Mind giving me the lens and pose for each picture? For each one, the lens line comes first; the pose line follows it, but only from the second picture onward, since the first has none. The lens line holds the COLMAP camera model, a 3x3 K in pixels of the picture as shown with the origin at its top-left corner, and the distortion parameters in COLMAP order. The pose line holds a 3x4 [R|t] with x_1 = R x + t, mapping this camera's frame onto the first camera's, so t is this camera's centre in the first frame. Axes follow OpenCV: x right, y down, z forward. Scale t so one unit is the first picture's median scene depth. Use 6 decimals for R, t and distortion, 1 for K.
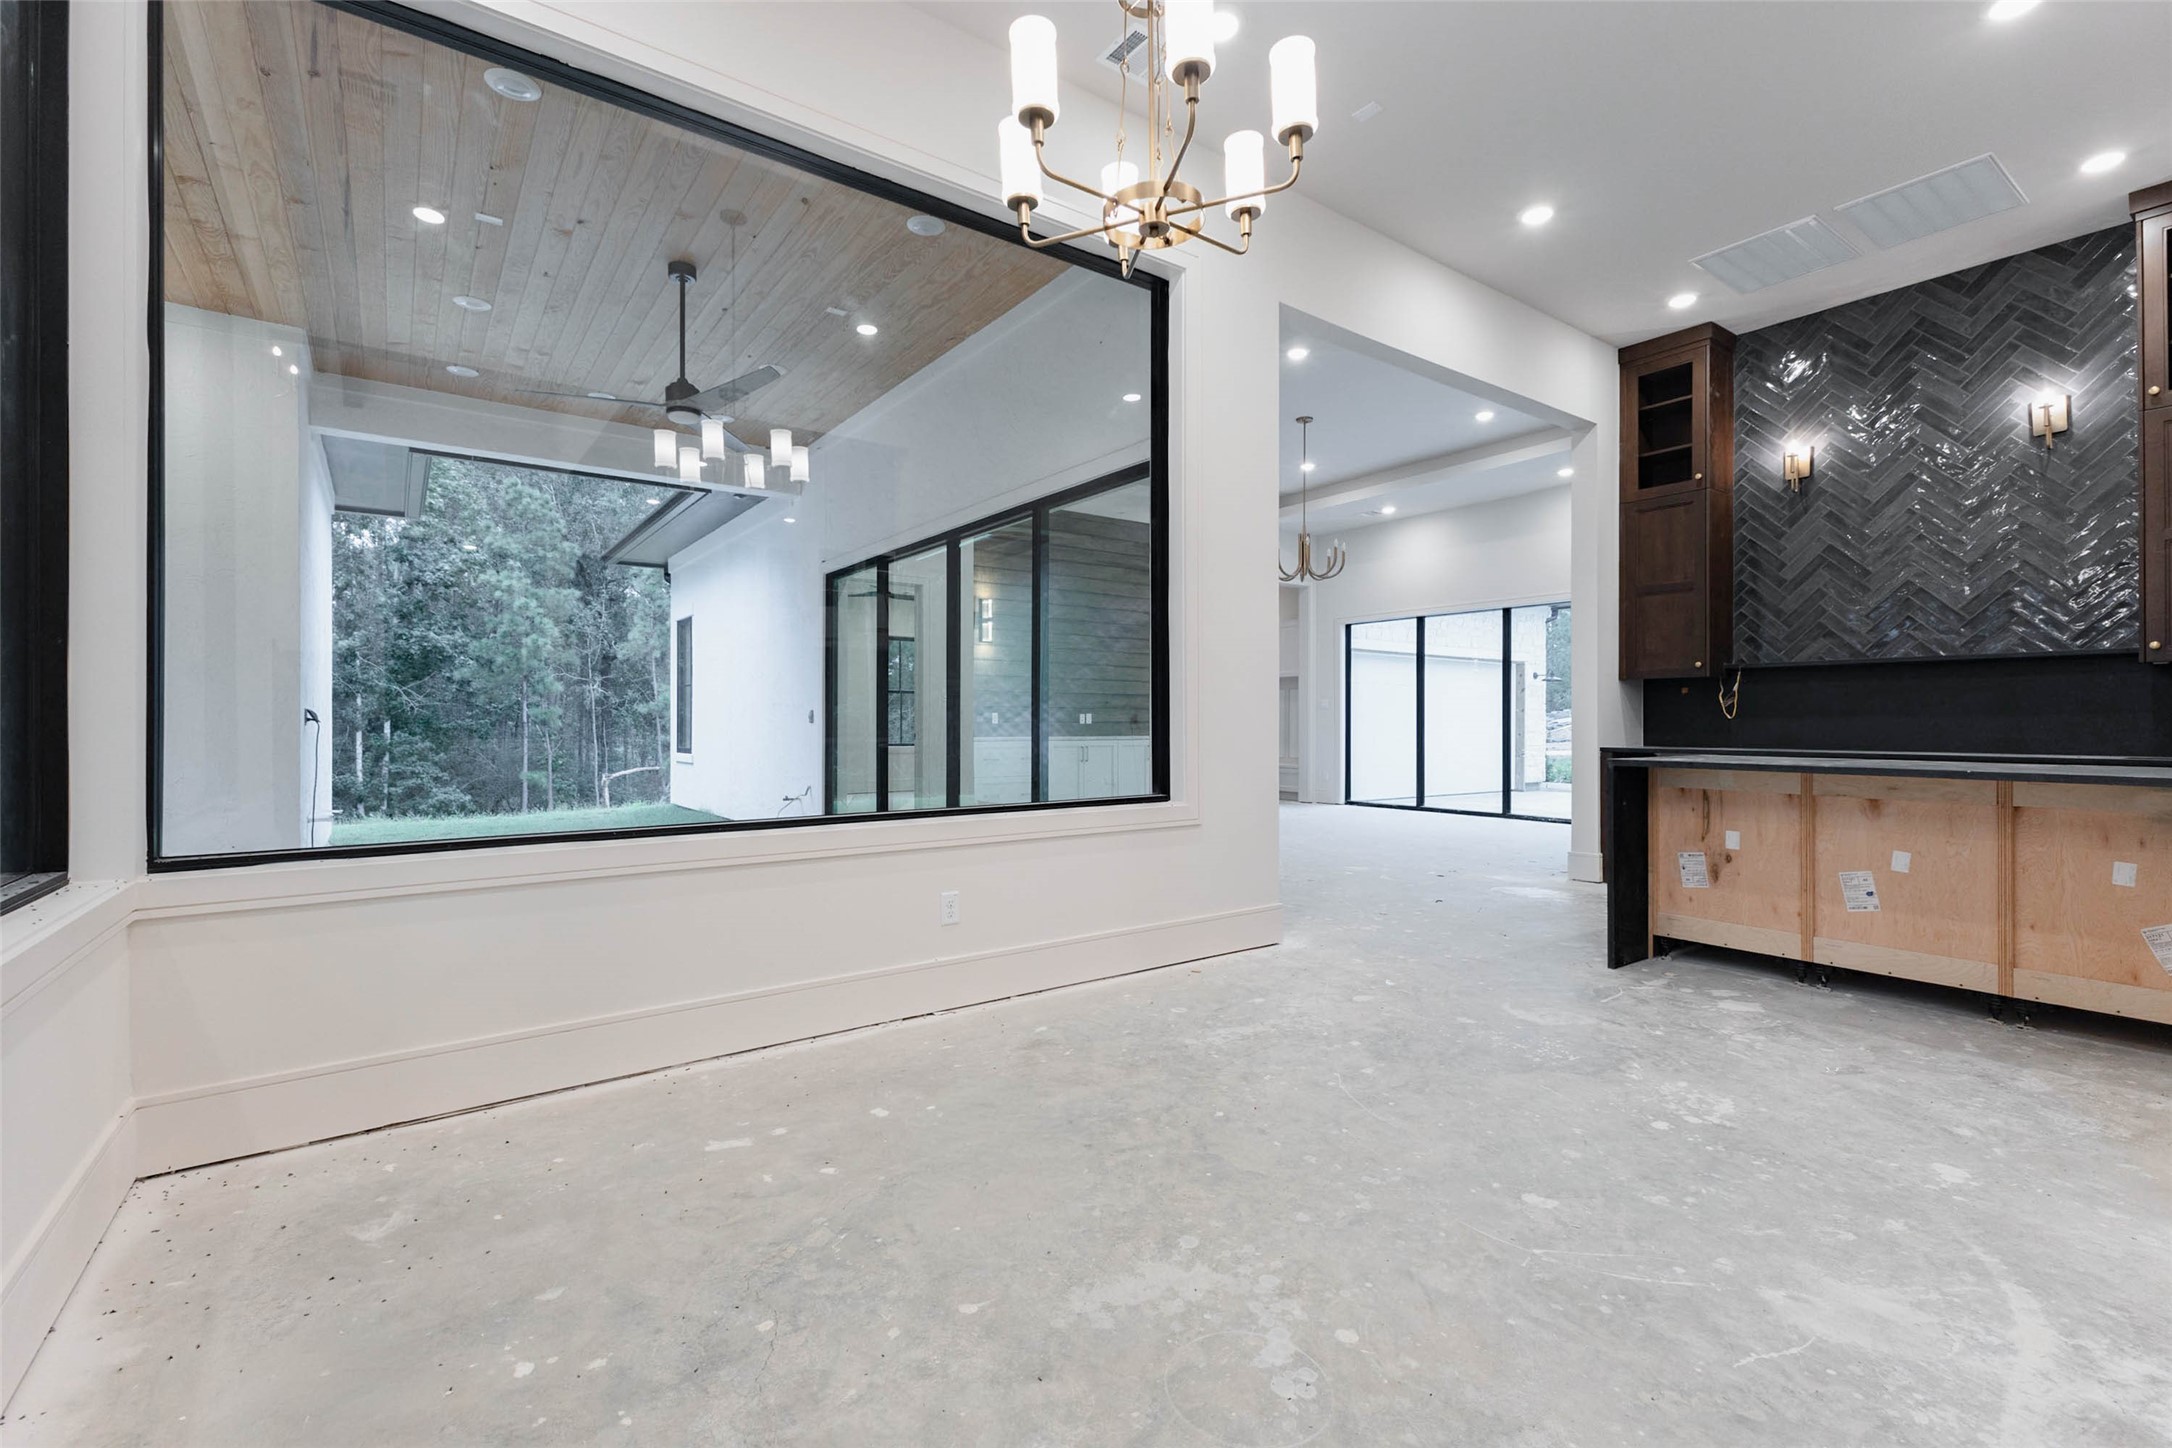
lens RADIAL K [[941.3, 0, 1050.5], [0, 941.3, 730.4], [0, 0, 1]] dist [0.006133, 0.001158]
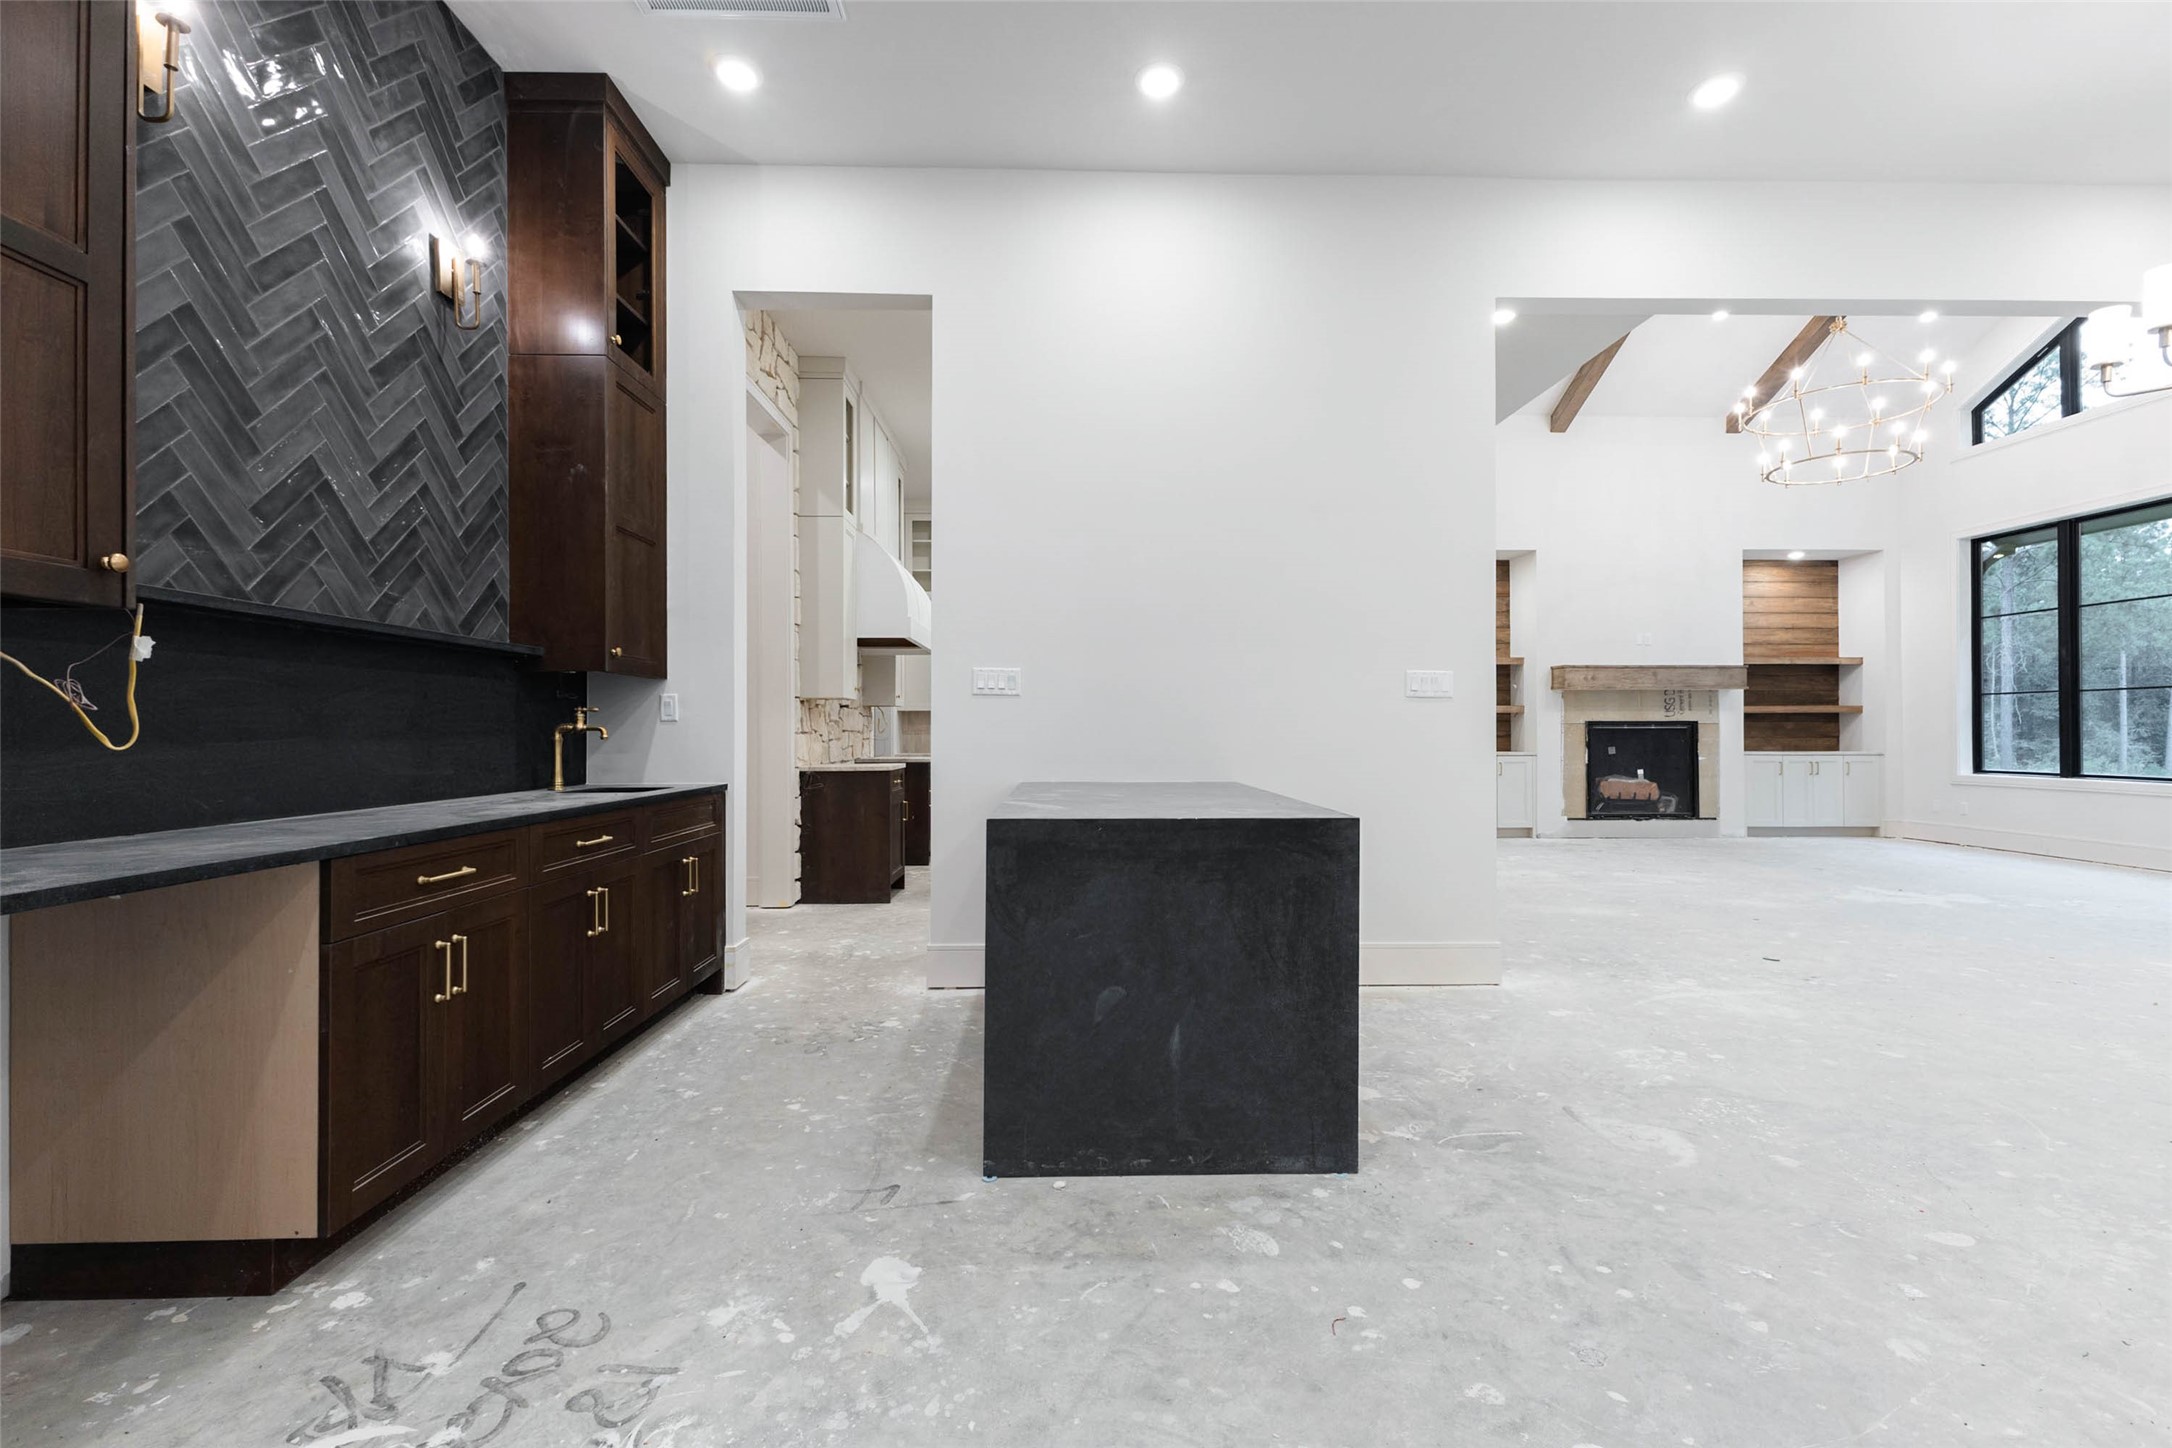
lens RADIAL K [[941.3, 0, 1080.0], [0, 941.3, 731.9], [0, 0, 1]] dist [0.006133, 0.001158]
pose [[-0.841400, -0.002840, 0.540405, 0.346145], [0.001219, 0.999974, 0.007153, -0.023866], [-0.540411, 0.006677, -0.841375, 1.314614]]
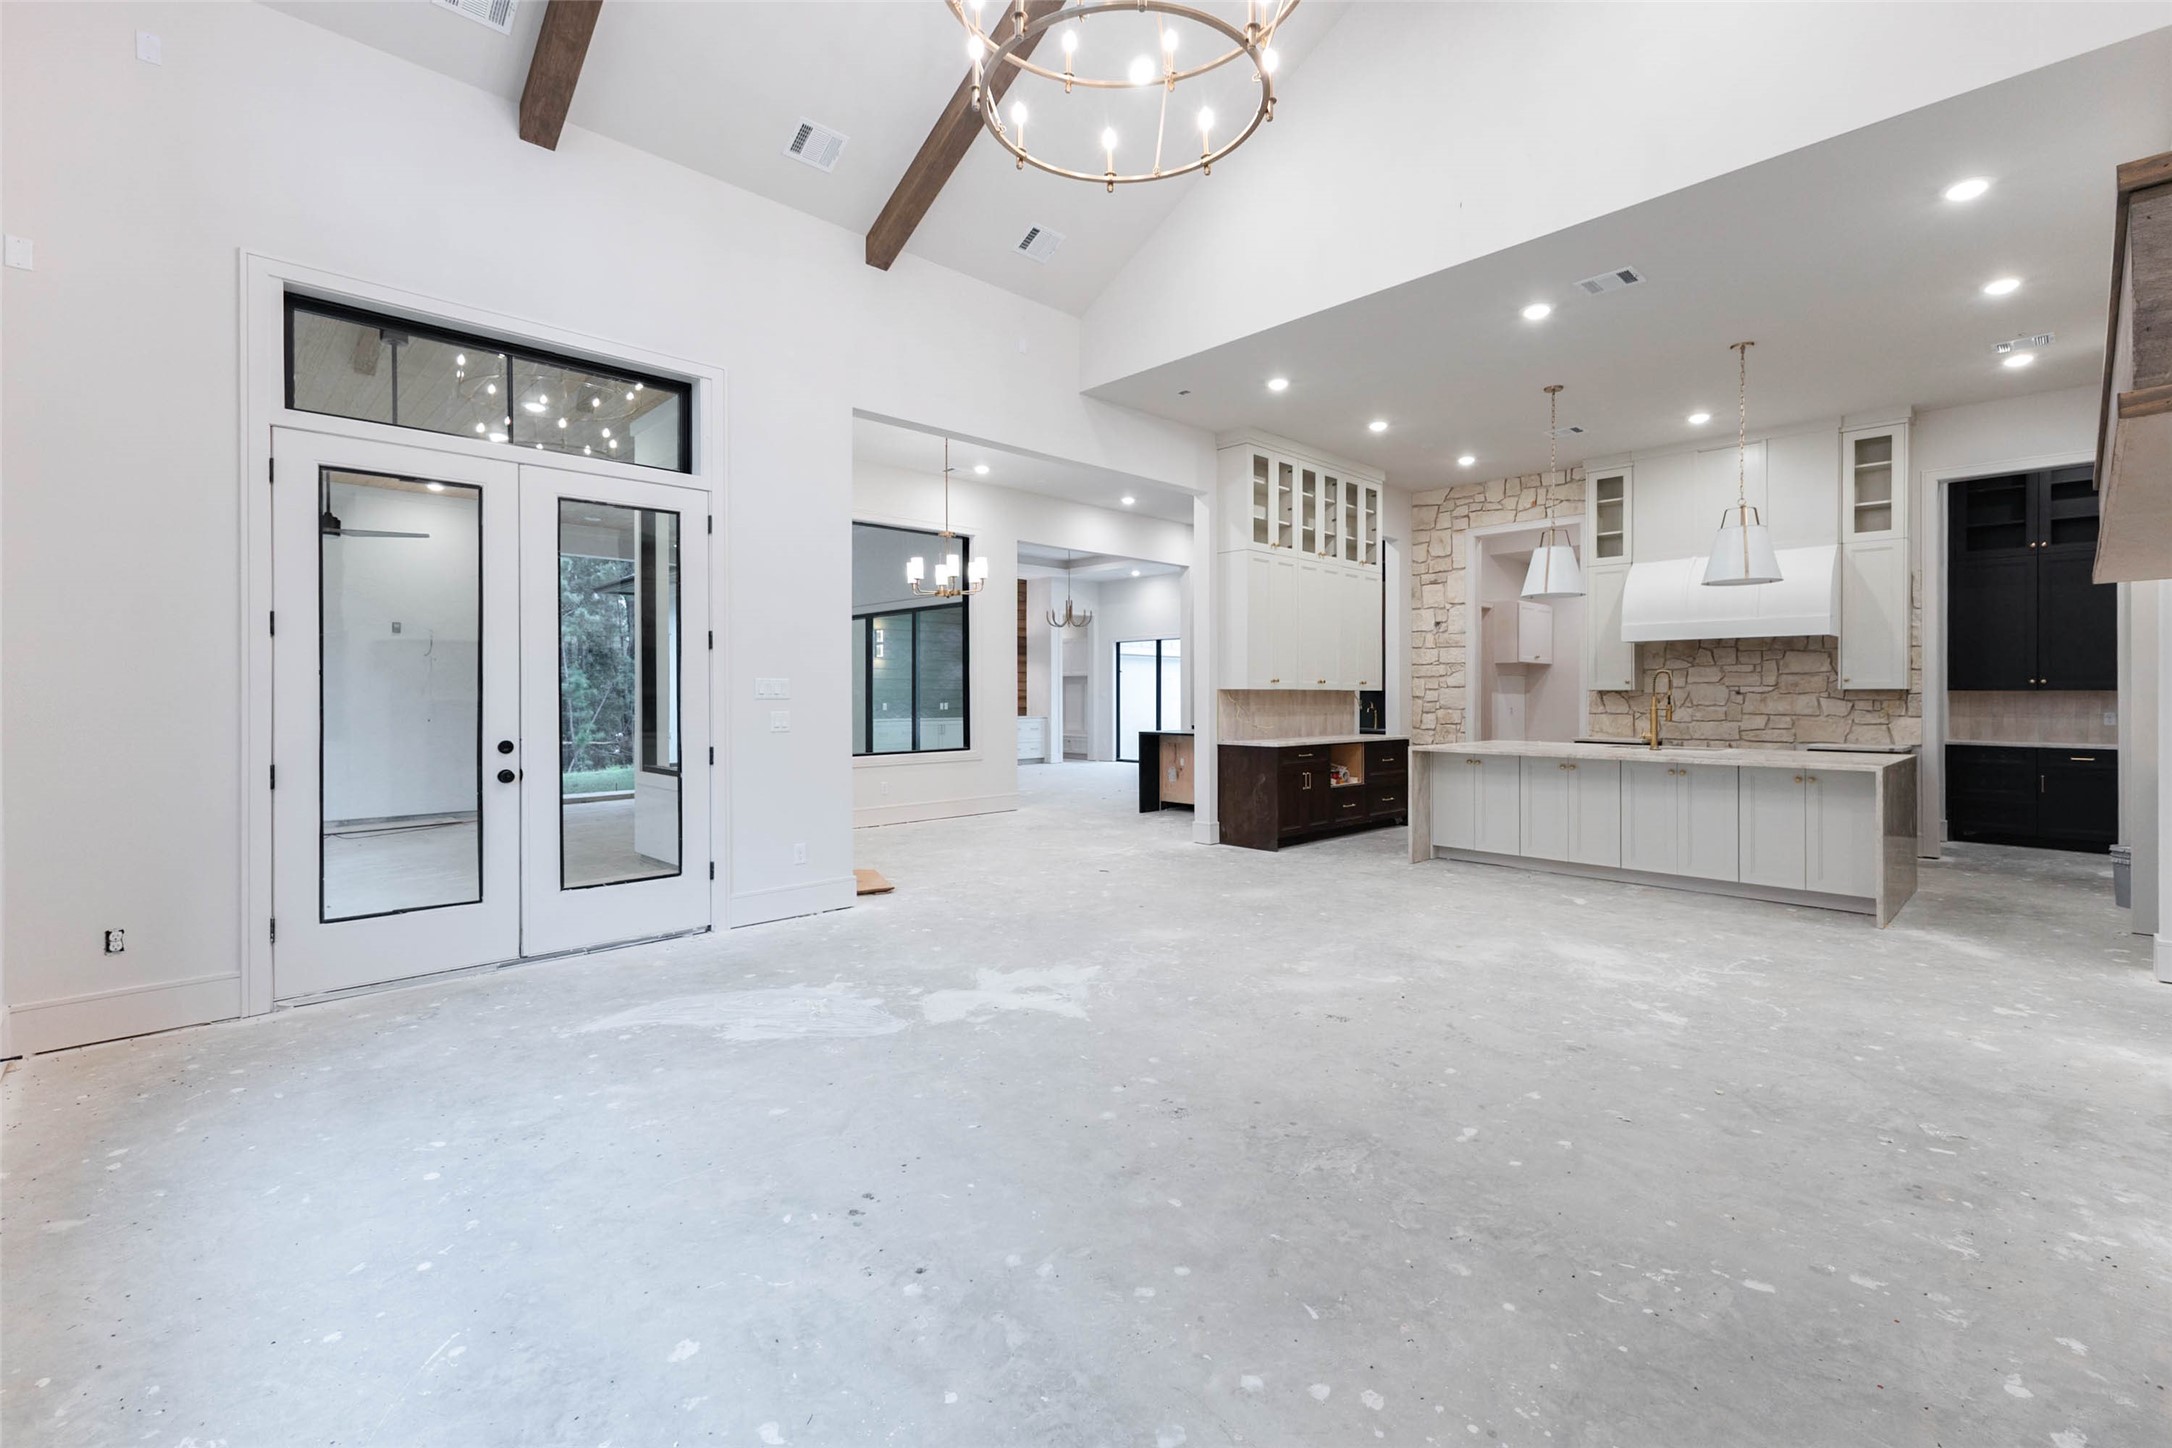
lens RADIAL K [[941.3, 0, 1061.5], [0, 941.3, 701.7], [0, 0, 1]] dist [0.006133, 0.001158]
pose [[0.989048, -0.003449, 0.147551, -0.000744], [0.003281, 0.999994, 0.001382, -0.045653], [-0.147555, -0.000883, 0.989053, -1.242164]]
